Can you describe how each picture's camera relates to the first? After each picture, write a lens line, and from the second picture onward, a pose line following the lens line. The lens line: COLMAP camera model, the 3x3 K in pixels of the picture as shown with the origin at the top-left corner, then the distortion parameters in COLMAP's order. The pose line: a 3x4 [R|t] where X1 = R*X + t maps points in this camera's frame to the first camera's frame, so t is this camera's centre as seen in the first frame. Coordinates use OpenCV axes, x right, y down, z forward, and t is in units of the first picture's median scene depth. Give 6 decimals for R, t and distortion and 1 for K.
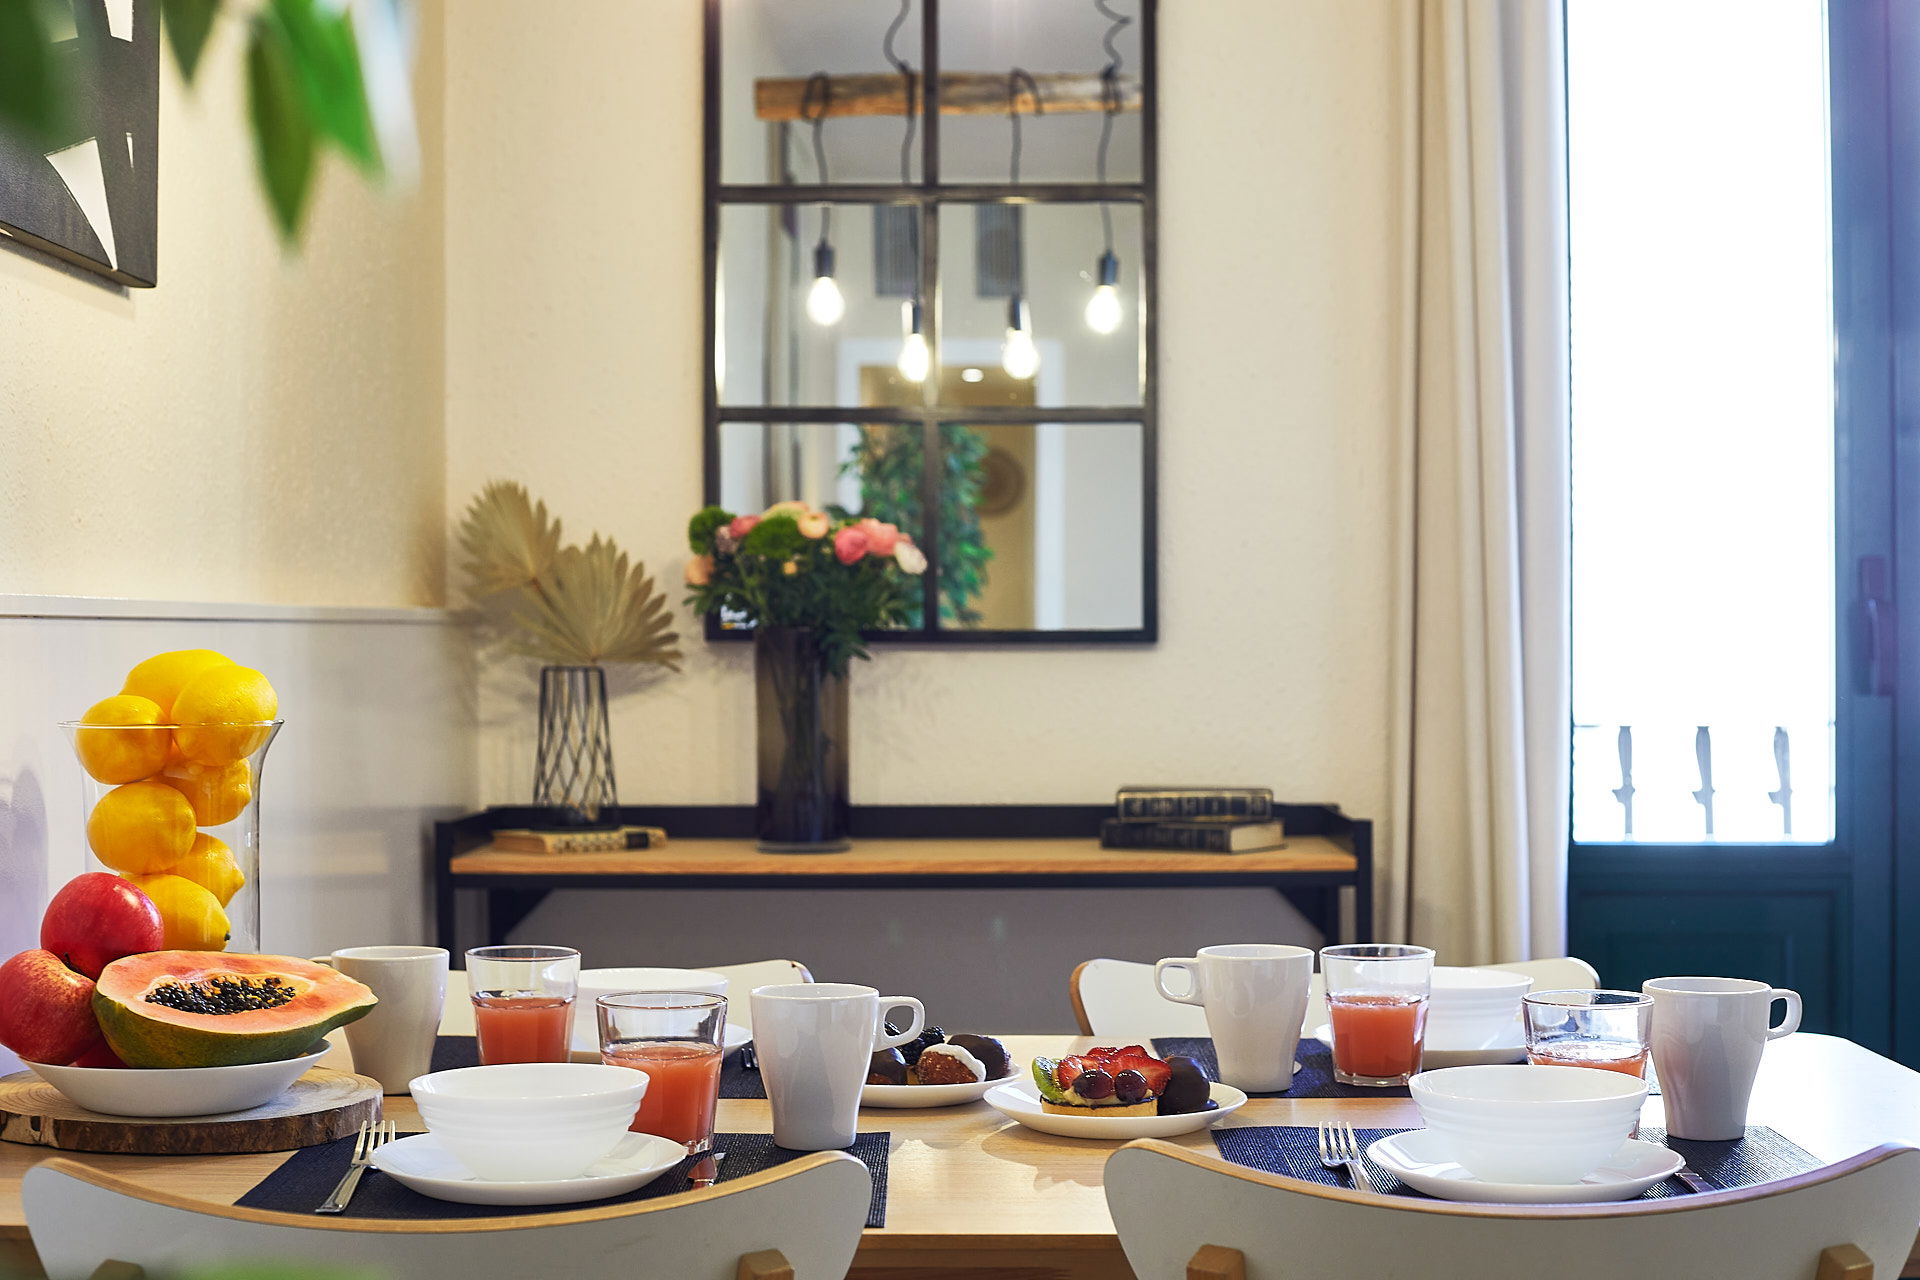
lens RADIAL K [[3065.2, 0, 968.3], [0, 3065.2, 635.0], [0, 0, 1]] dist [-0.135425, 0.000000]
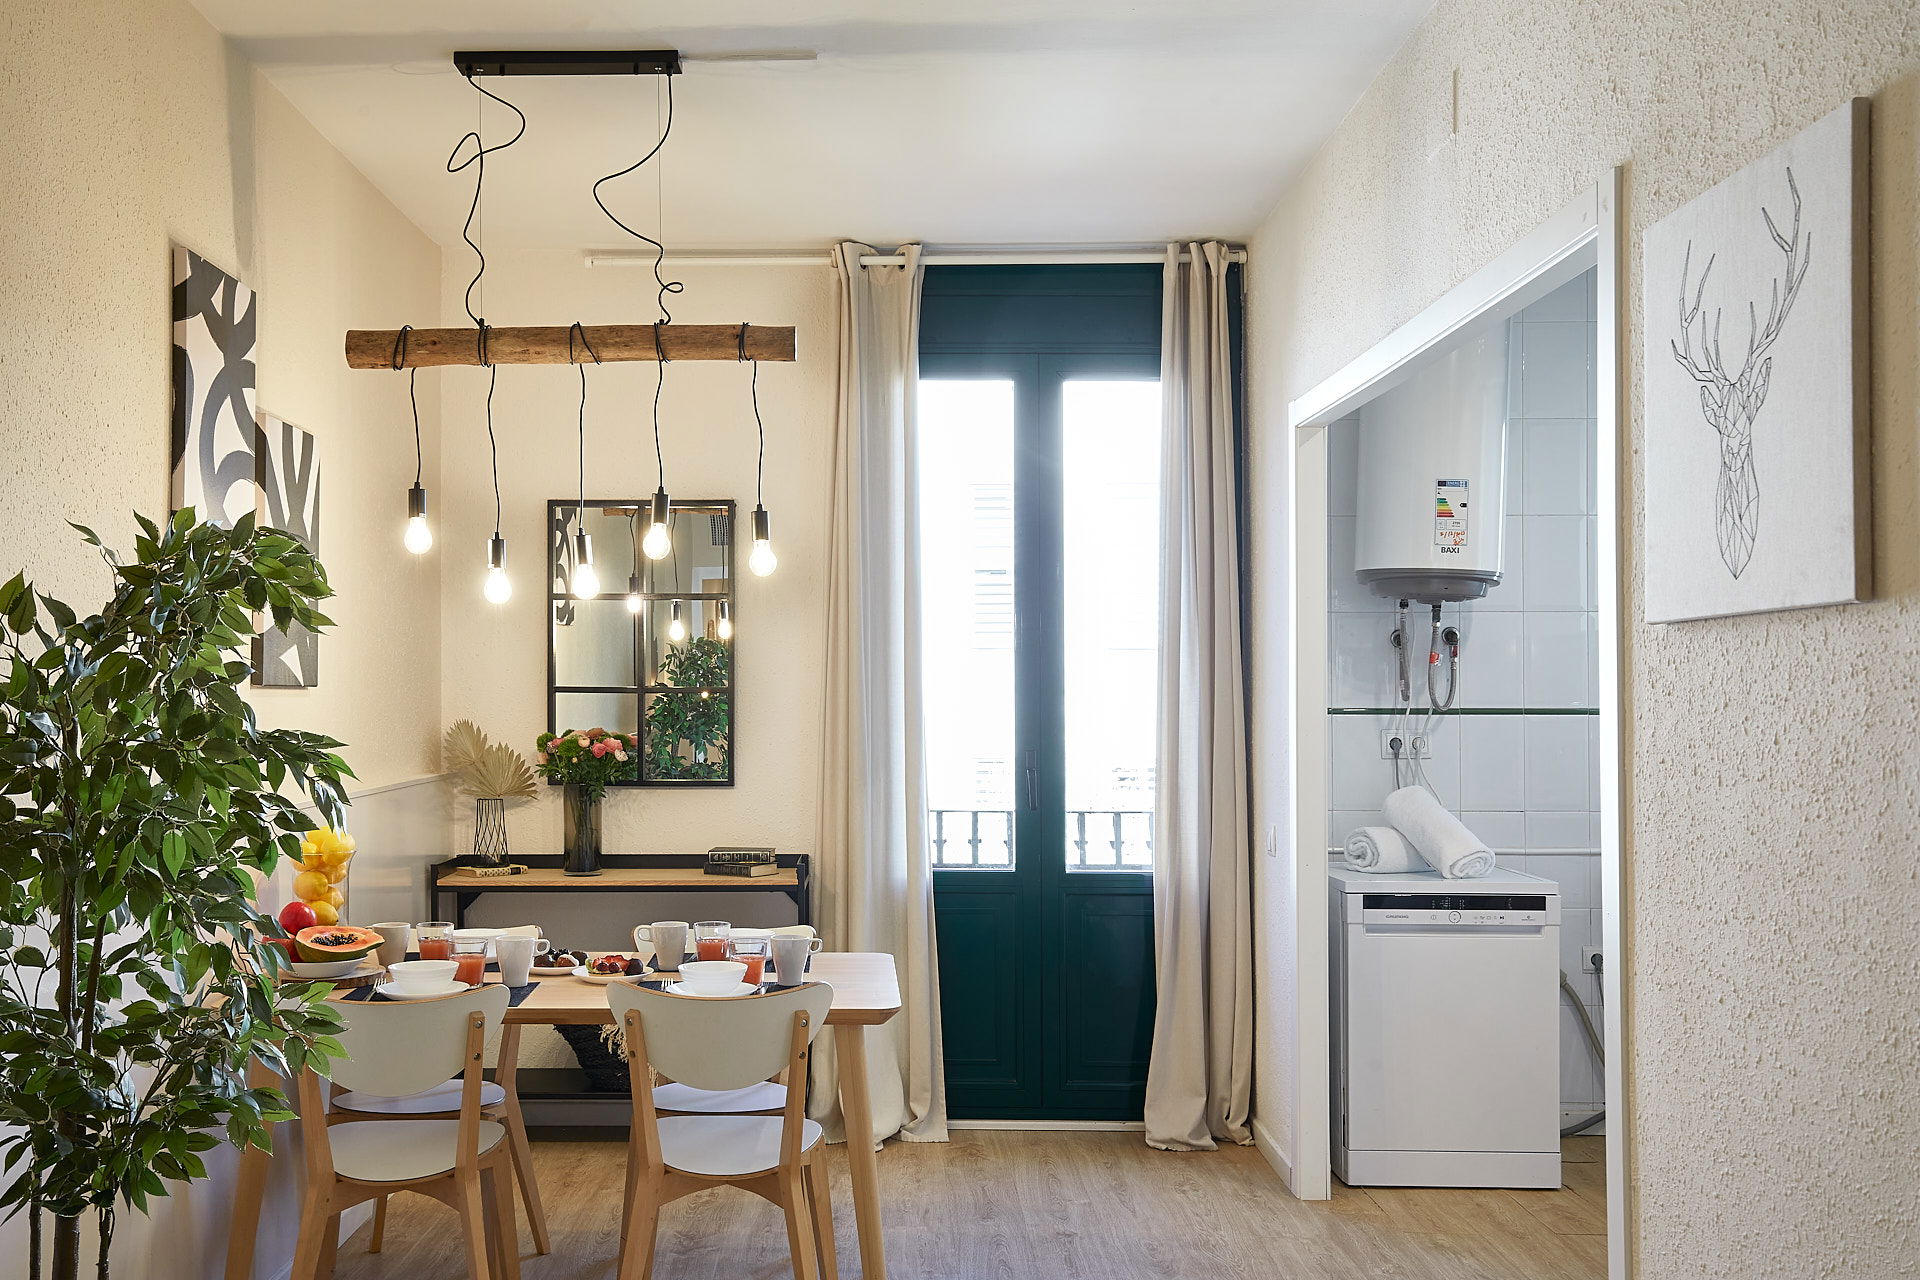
lens RADIAL K [[1937.5, 0, 783.7], [0, 1937.5, 674.5], [0, 0, 1]] dist [0.016100, 0.000000]
pose [[0.999598, -0.002995, -0.028178, 0.152049], [0.002742, 0.999956, -0.008994, -0.075258], [0.028203, 0.008913, 0.999562, -0.551283]]
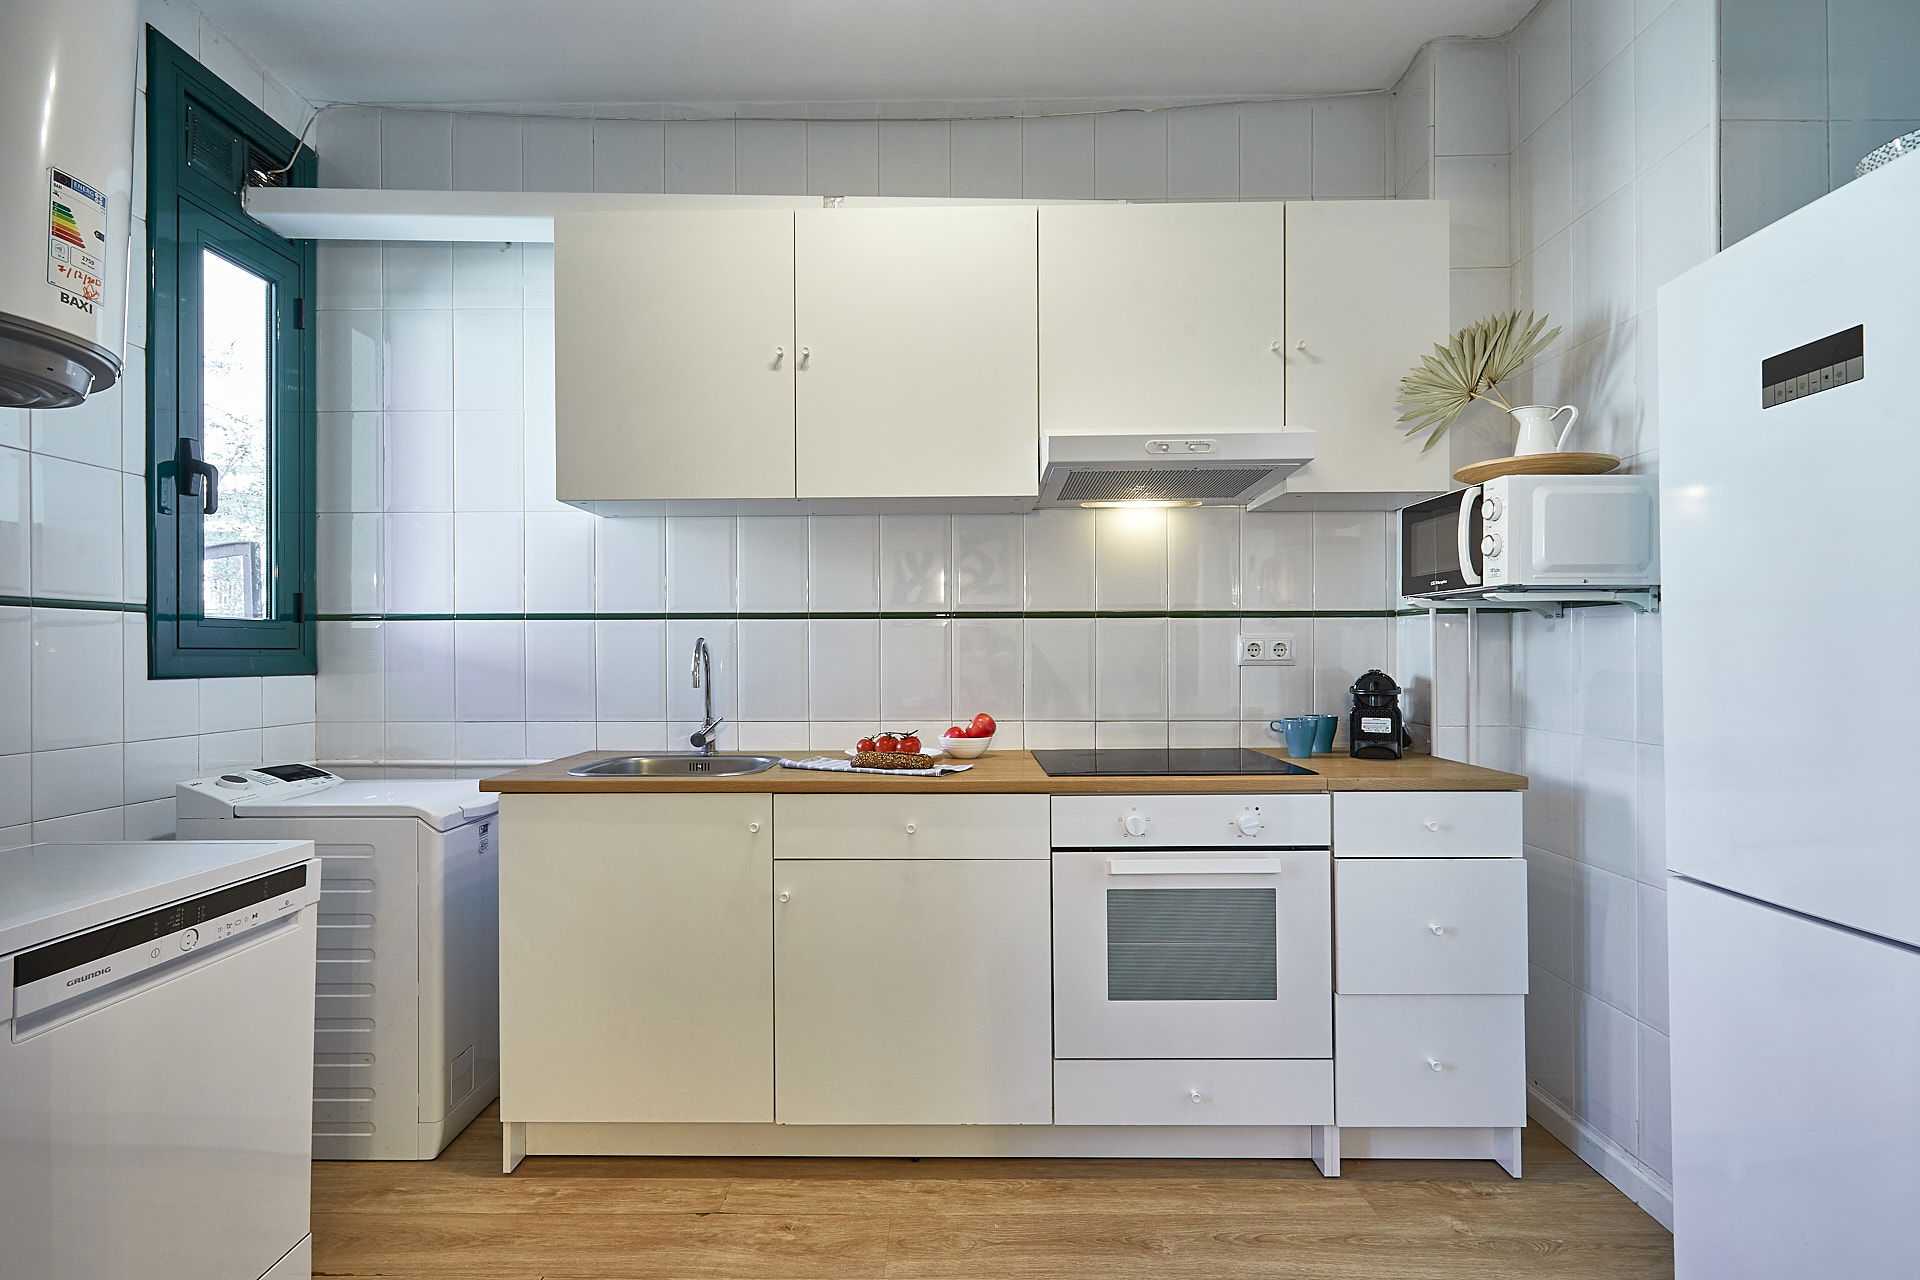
lens RADIAL K [[875.2, 0, 907.4], [0, 875.2, 664.6], [0, 0, 1]] dist [-0.009270, -0.000724]
pose [[0.007540, -0.013640, 0.999879, 0.240078], [0.000315, 0.999907, 0.013638, -0.029990], [-0.999972, 0.000212, 0.007543, 0.559401]]
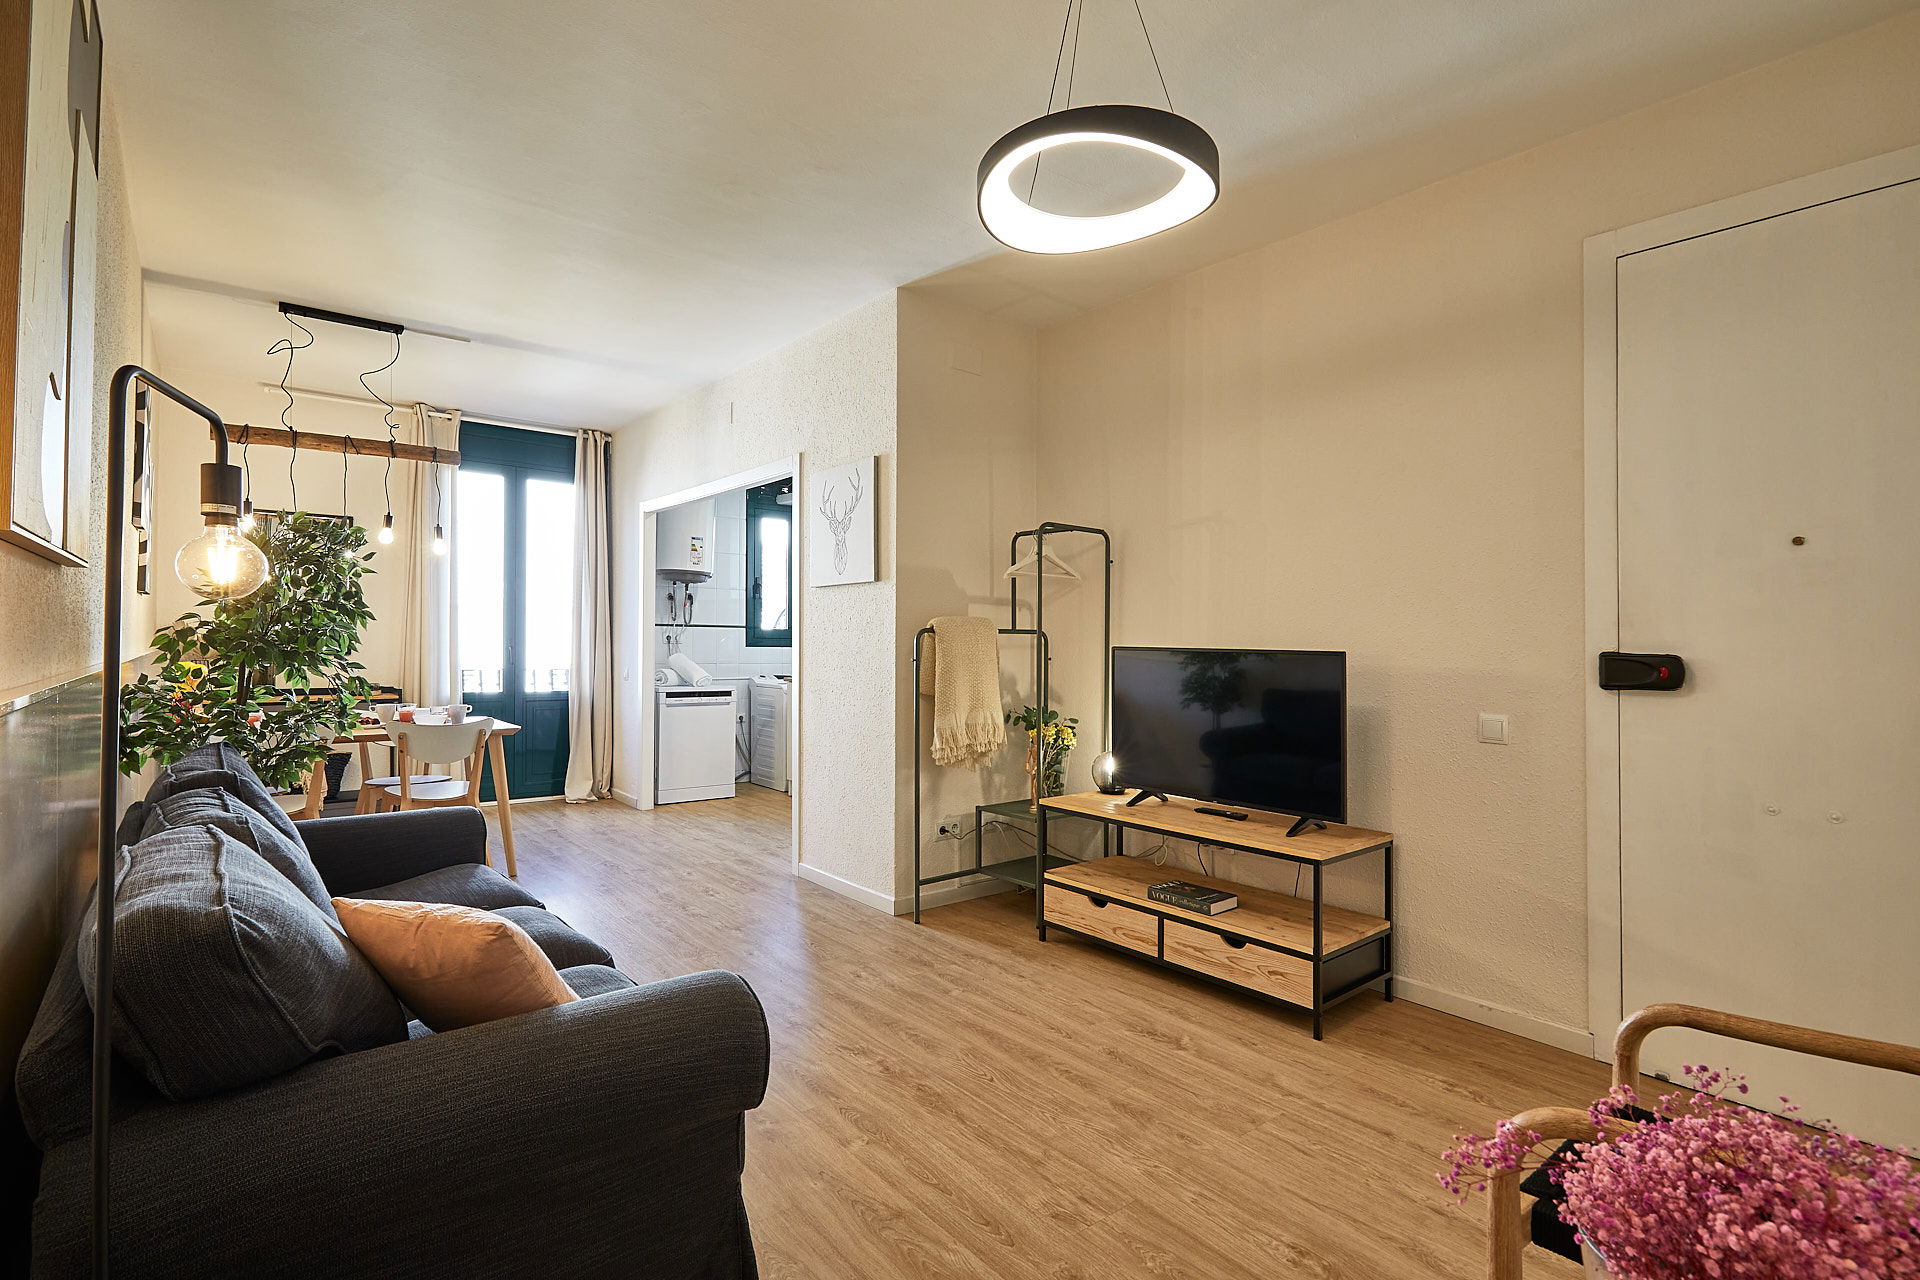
lens RADIAL K [[935.2, 0, 1024.9], [0, 935.2, 640.7], [0, 0, 1]] dist [0.013821, -0.001269]
pose [[0.737551, 0.003885, 0.675280, -0.170385], [-0.006945, 0.999974, 0.001833, -0.034461], [-0.675256, -0.006041, 0.737559, -0.912028]]
